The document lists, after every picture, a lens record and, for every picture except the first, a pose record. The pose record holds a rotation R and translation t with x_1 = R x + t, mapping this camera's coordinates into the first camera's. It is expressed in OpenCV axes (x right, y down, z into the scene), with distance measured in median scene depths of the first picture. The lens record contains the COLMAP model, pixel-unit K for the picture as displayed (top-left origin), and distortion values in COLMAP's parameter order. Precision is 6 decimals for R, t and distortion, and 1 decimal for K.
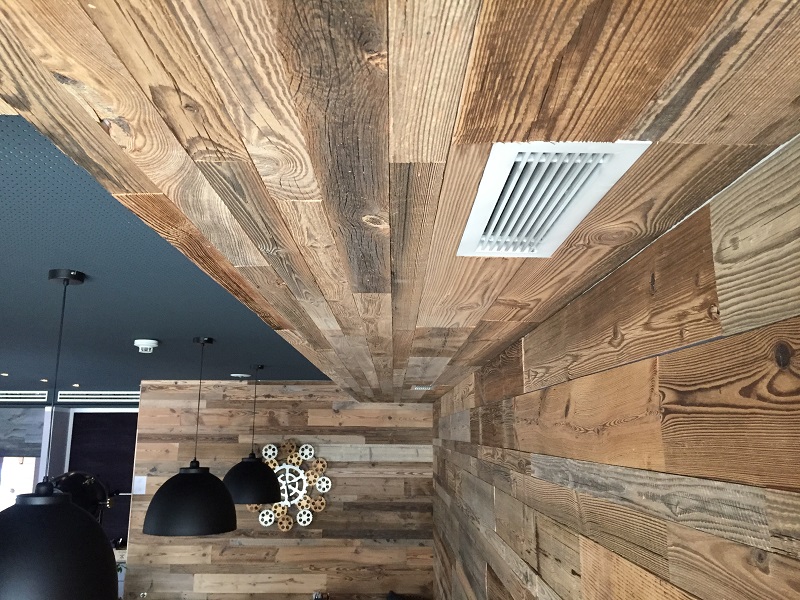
lens RADIAL K [[680.3, 0, 401.7], [0, 680.3, 300.9], [0, 0, 1]] dist [0.089825, -0.132475]
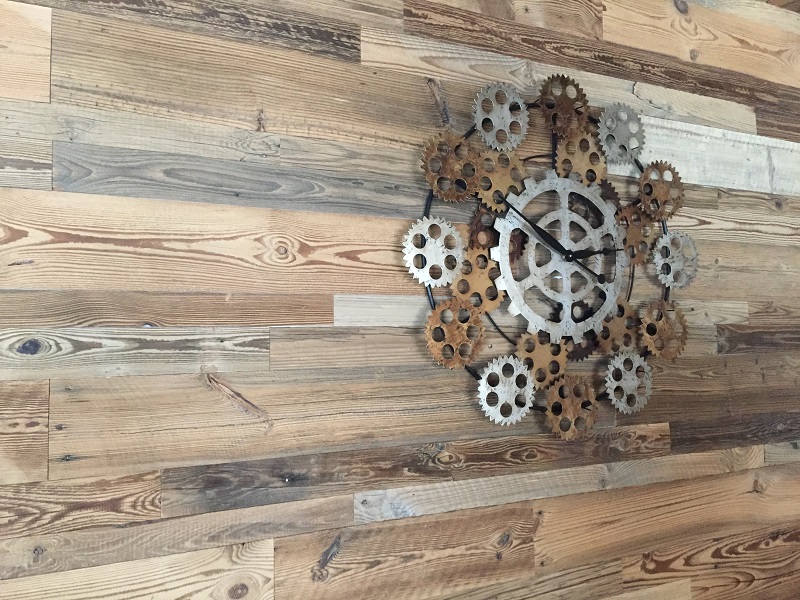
lens RADIAL K [[680.3, 0, 401.3], [0, 680.3, 298.9], [0, 0, 1]] dist [0.089825, -0.132475]
pose [[0.899946, 0.001467, 0.435999, -0.328361], [-0.061567, 0.990402, 0.123749, 0.259332], [-0.431632, -0.138210, 0.891399, 0.815604]]
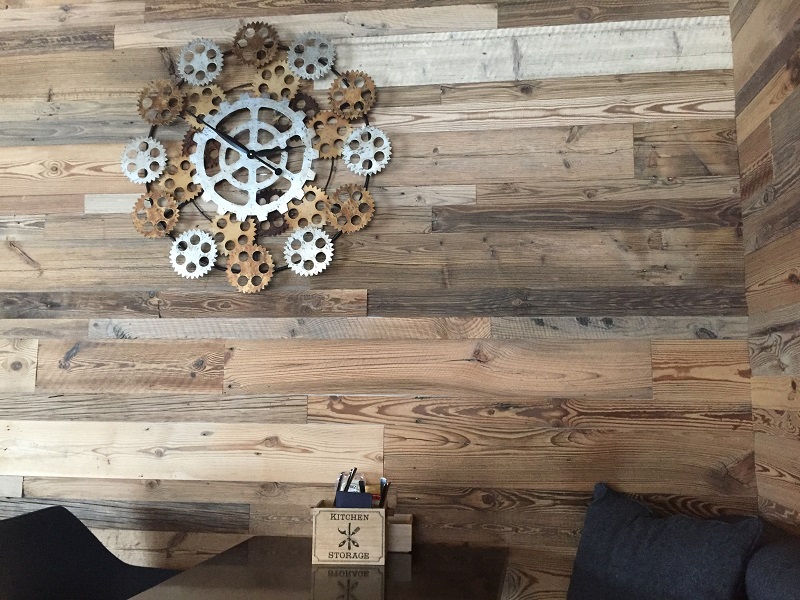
lens RADIAL K [[680.3, 0, 402.1], [0, 680.3, 299.3], [0, 0, 1]] dist [0.089825, -0.132475]
pose [[0.989475, -0.019195, -0.143424, -0.055443], [0.028758, 0.997477, 0.064907, 0.319130], [0.141817, -0.068348, 0.987531, 0.698697]]
